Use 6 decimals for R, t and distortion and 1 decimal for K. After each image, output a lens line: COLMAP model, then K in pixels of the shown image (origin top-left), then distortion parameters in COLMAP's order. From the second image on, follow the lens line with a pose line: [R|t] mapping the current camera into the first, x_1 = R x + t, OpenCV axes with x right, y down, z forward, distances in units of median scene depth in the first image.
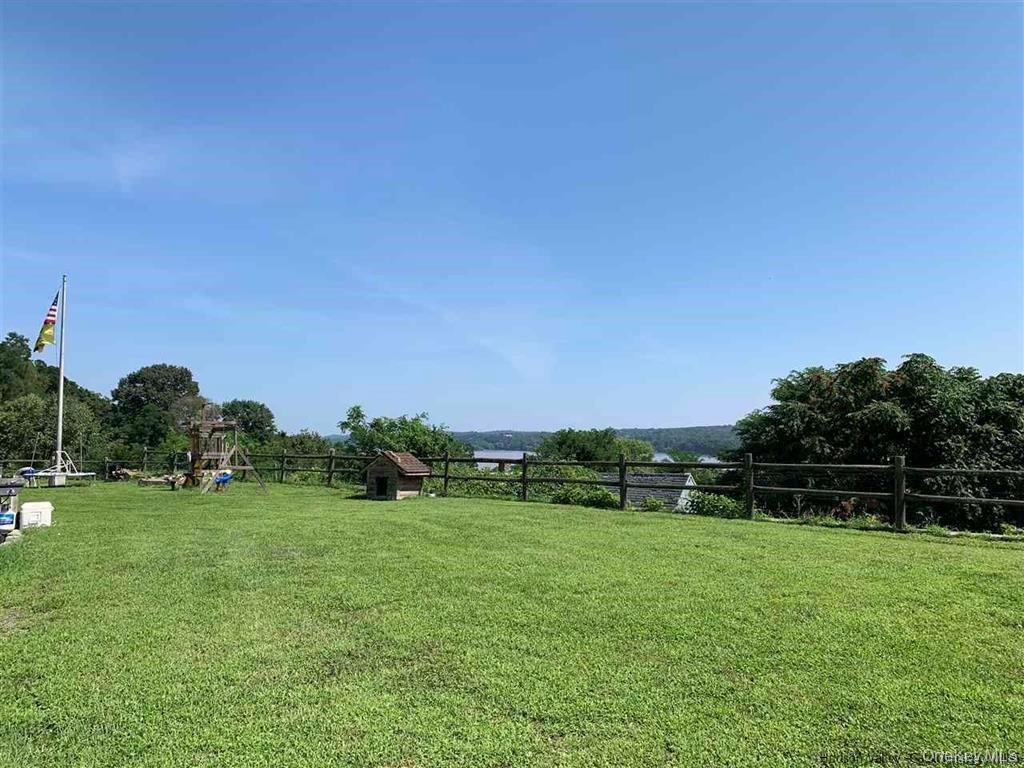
lens RADIAL K [[777.5, 0, 505.6], [0, 777.5, 384.8], [0, 0, 1]] dist [0.041012, -0.028625]
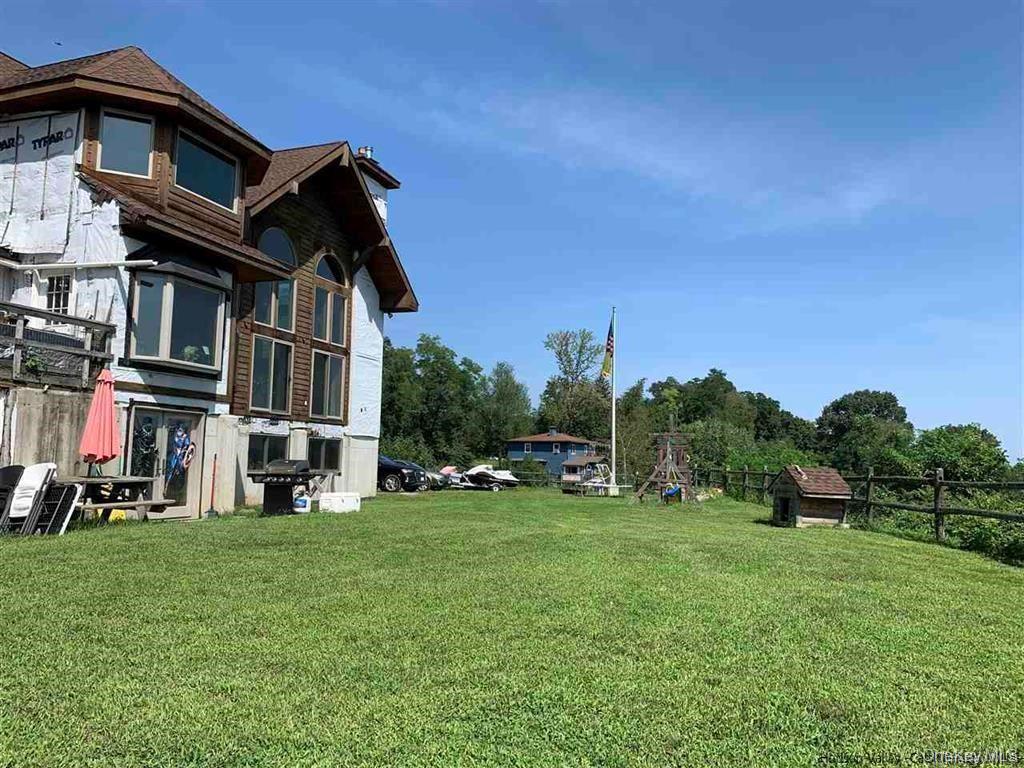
lens RADIAL K [[777.5, 0, 512.6], [0, 777.5, 383.1], [0, 0, 1]] dist [0.041012, -0.028625]
pose [[0.625120, -0.064345, -0.777872, 0.171053], [0.032092, 0.997872, -0.056753, 0.022568], [0.779869, 0.010513, 0.625855, 0.167439]]
